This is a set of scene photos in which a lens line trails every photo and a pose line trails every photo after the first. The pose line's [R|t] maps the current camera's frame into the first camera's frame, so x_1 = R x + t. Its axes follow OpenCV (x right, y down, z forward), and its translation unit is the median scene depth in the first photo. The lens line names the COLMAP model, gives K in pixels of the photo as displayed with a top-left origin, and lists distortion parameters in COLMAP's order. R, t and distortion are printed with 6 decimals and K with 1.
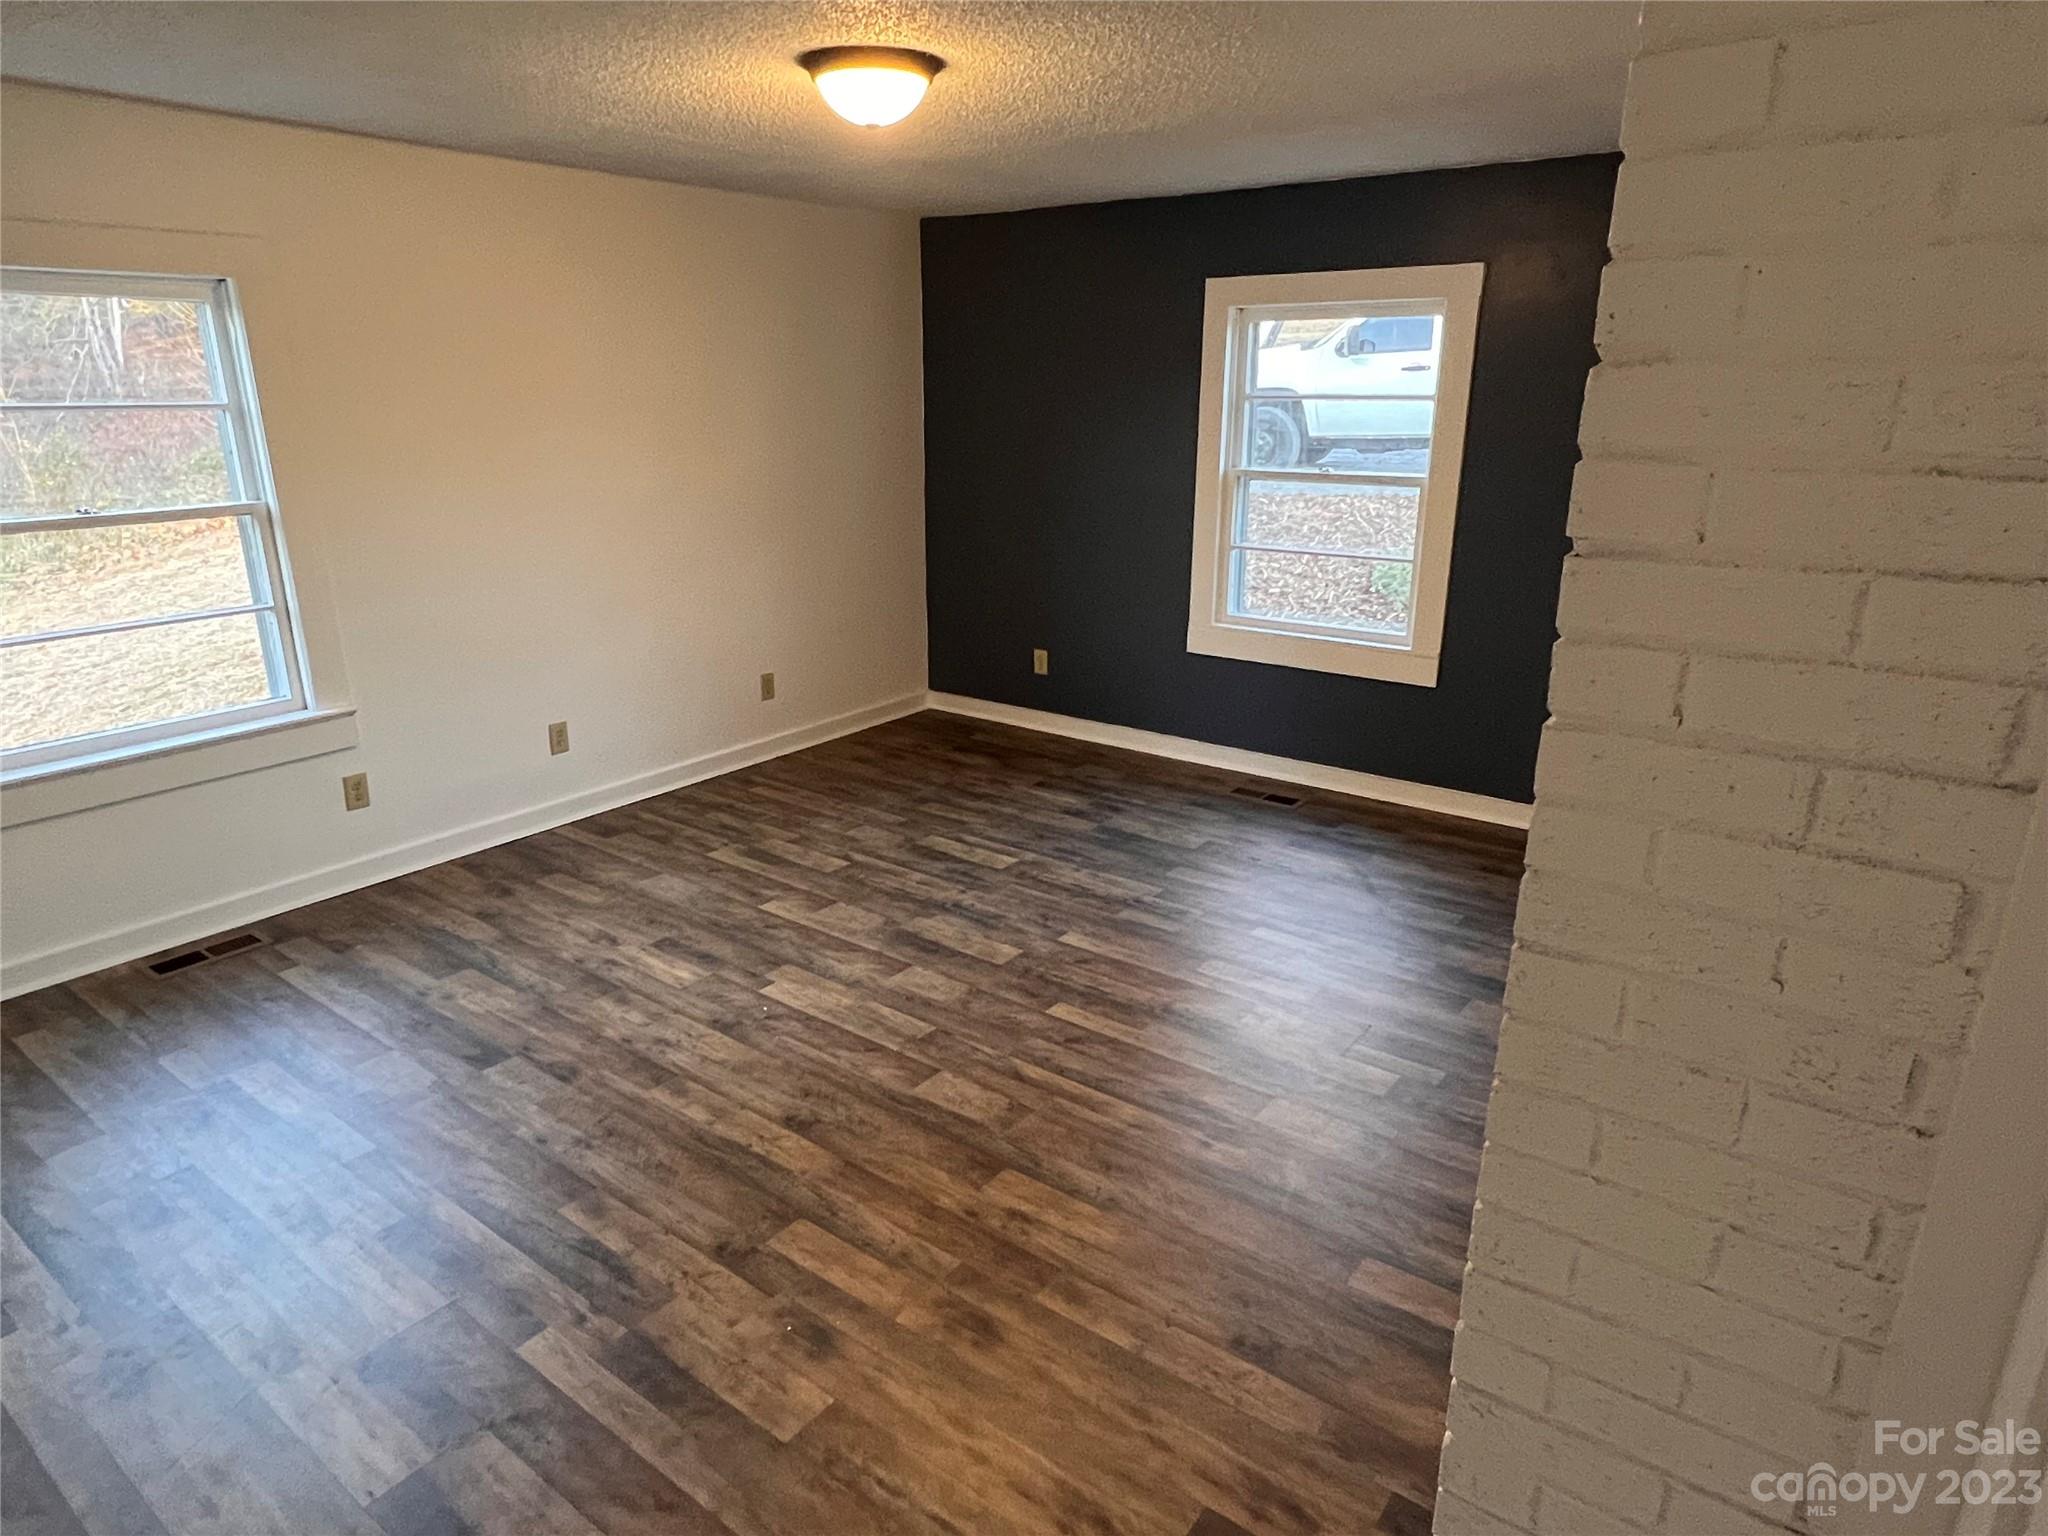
lens RADIAL K [[1219.9, 0, 1024.0], [0, 1219.9, 768.0], [0, 0, 1]] dist [-0.001611, 0.000177]
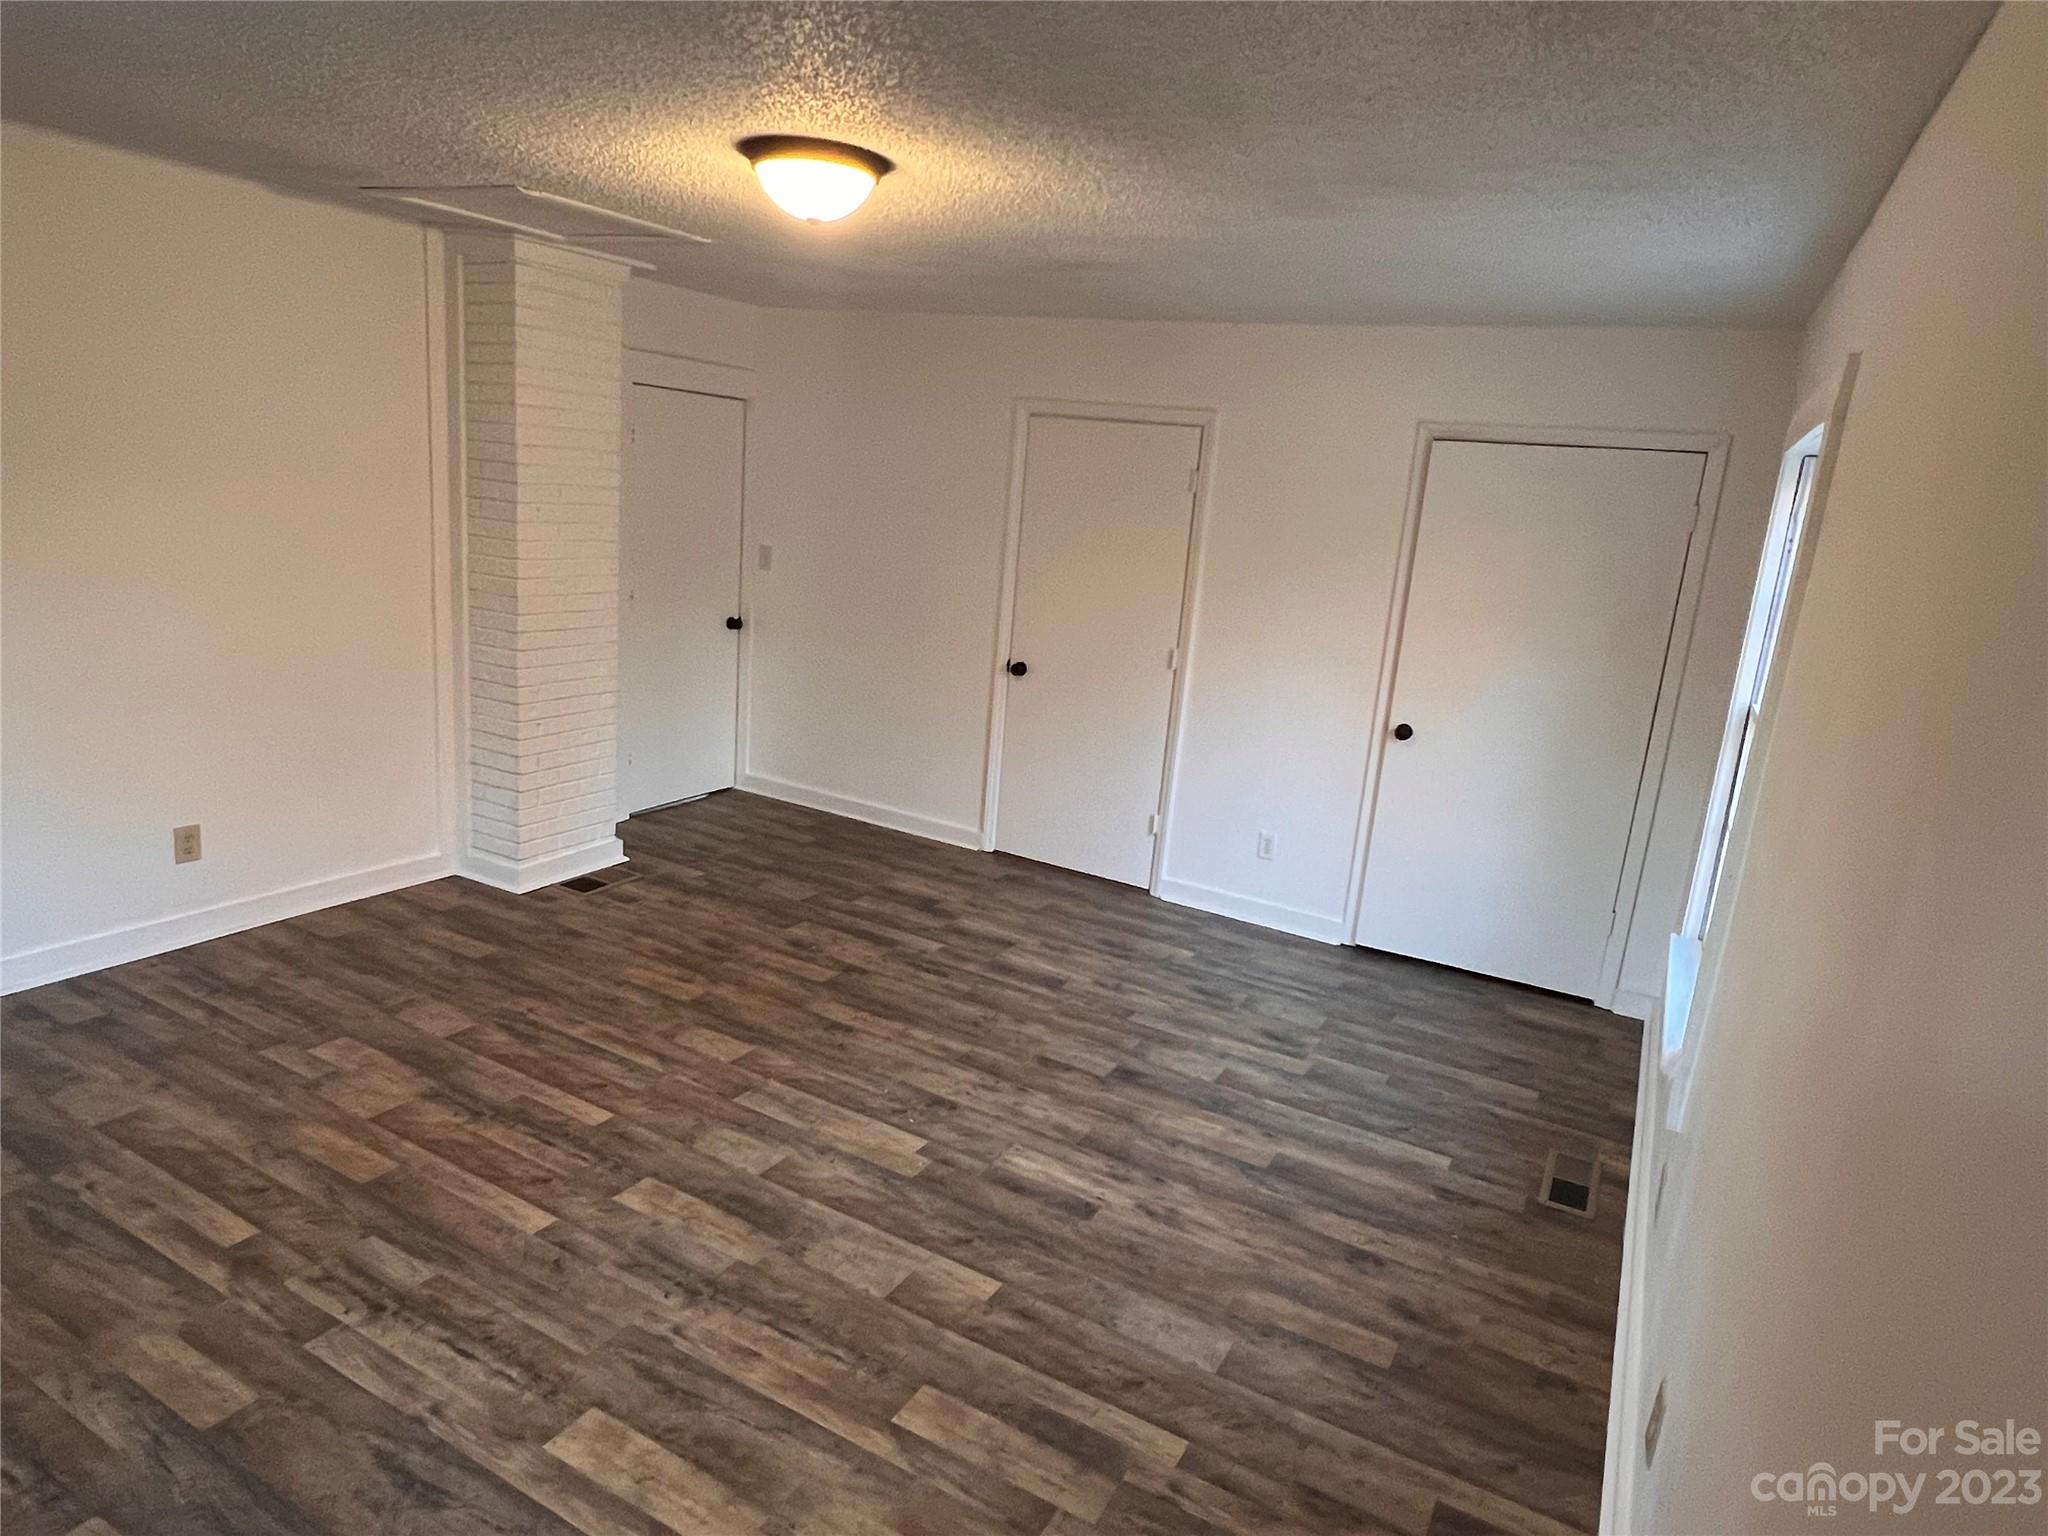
lens RADIAL K [[1219.9, 0, 1024.0], [0, 1219.9, 768.0], [0, 0, 1]] dist [-0.001611, 0.000177]
pose [[-0.986104, -0.049795, -0.158492, -0.125447], [-0.124981, 0.850877, 0.510282, -0.522881], [0.109448, 0.523000, -0.845277, 1.597471]]
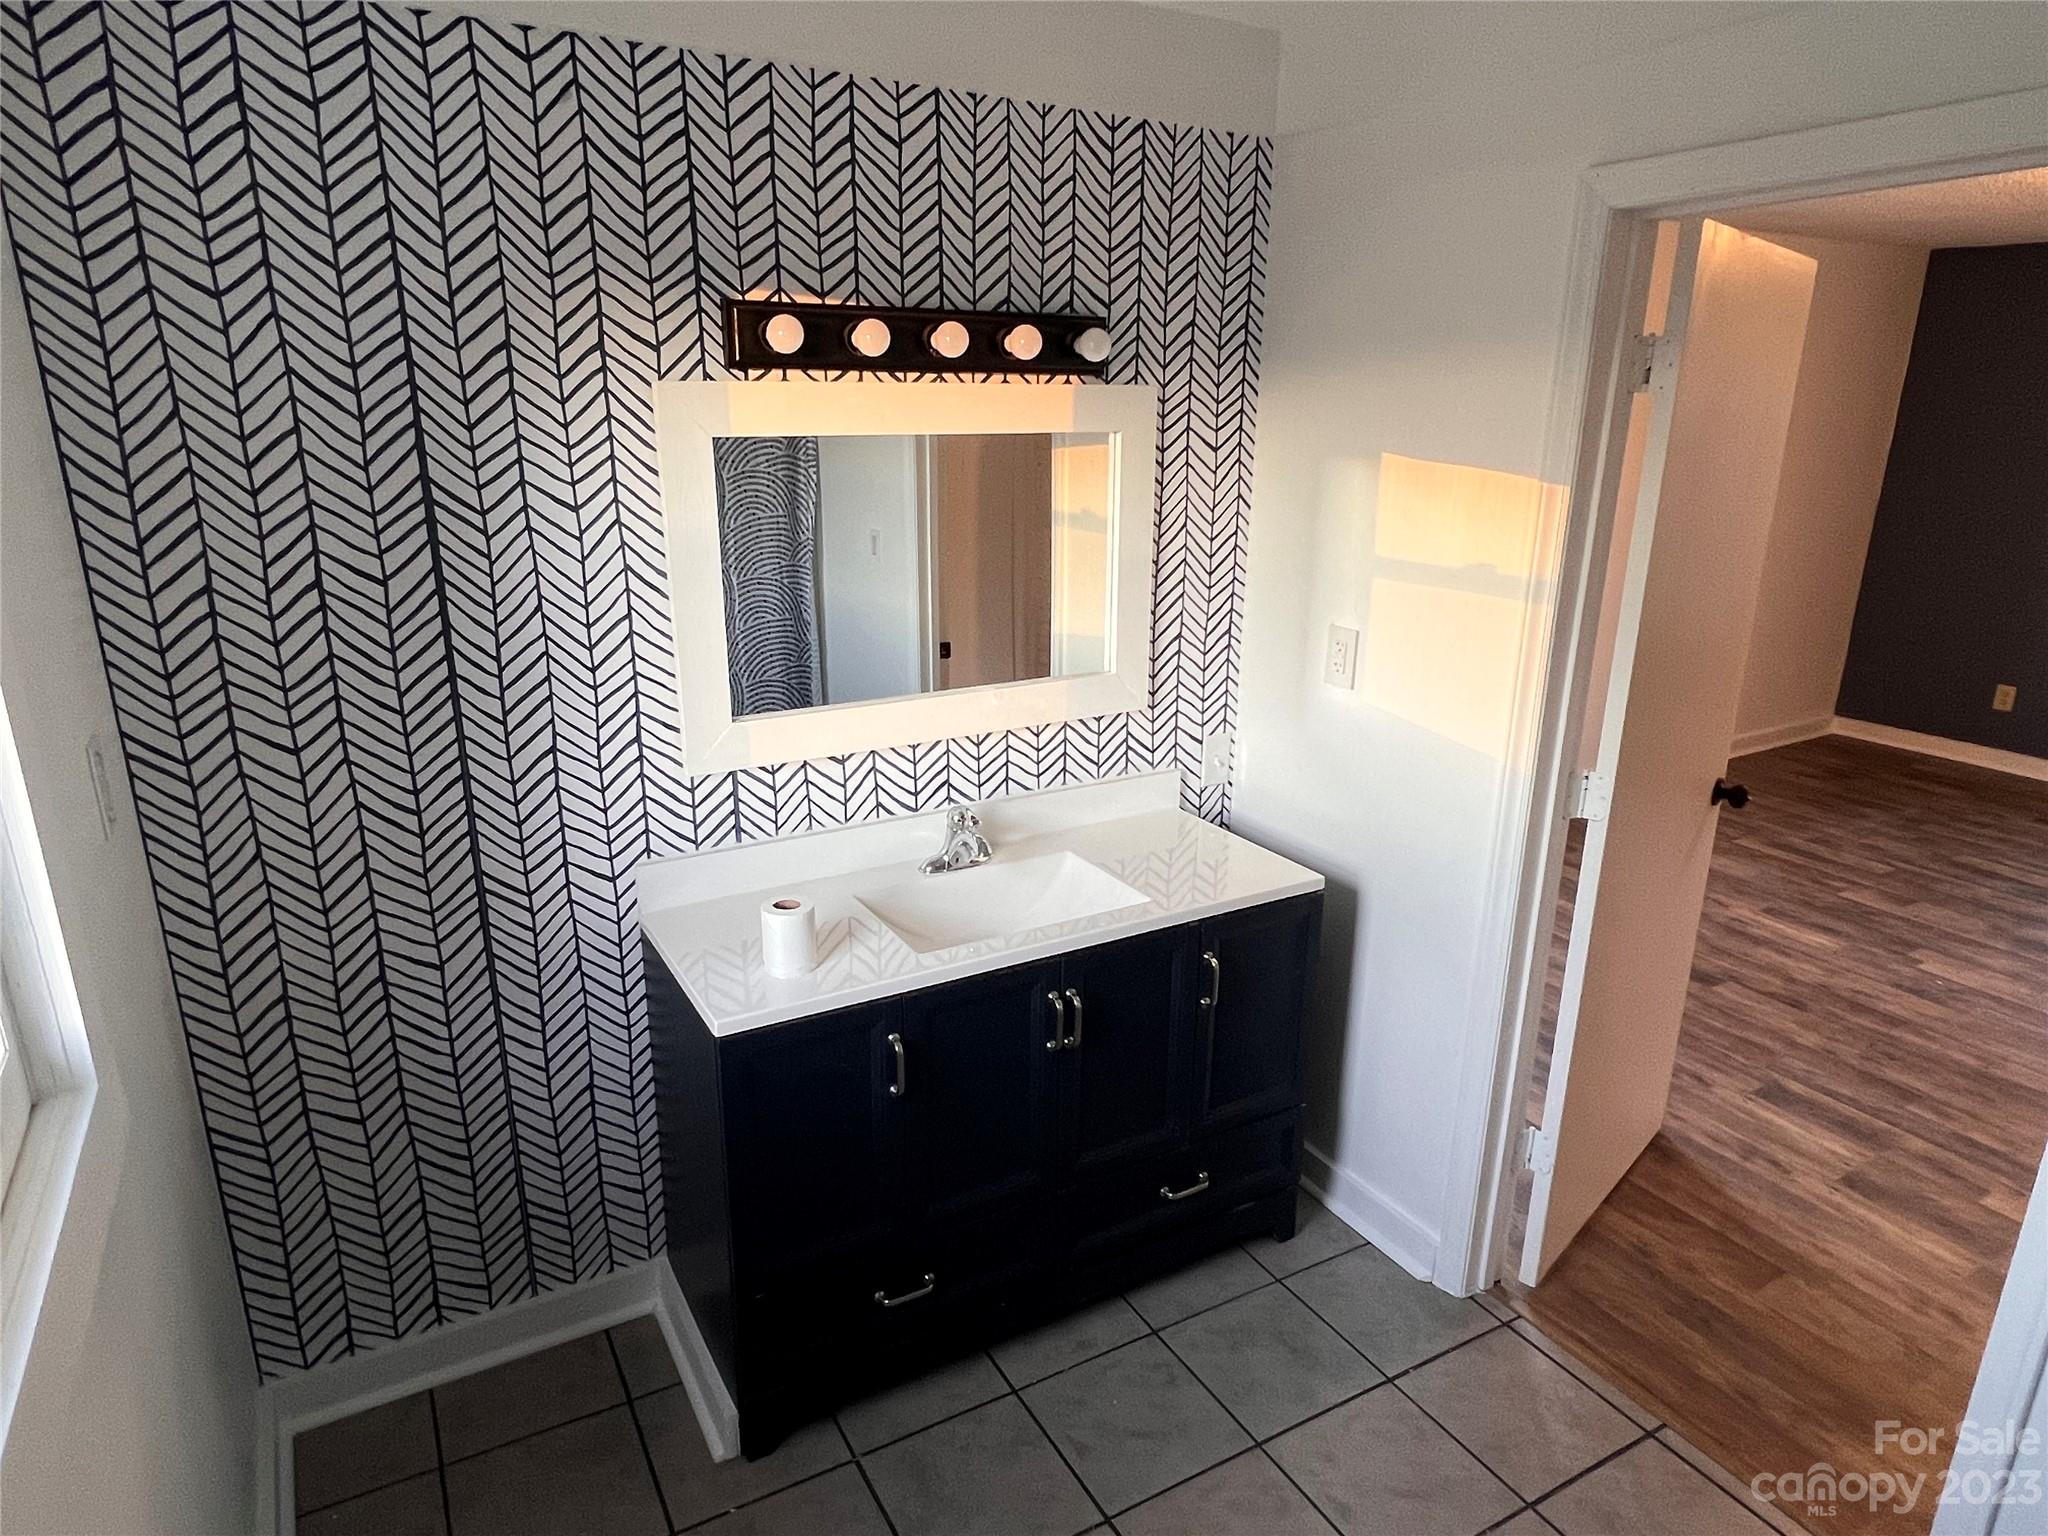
lens RADIAL K [[1219.9, 0, 1024.0], [0, 1219.9, 768.0], [0, 0, 1]] dist [-0.001611, 0.000177]
pose [[0.915550, 0.116818, -0.384866, -0.539257], [-0.121817, 0.992486, 0.011461, 0.088011], [0.383313, 0.036390, 0.922901, -0.325269]]
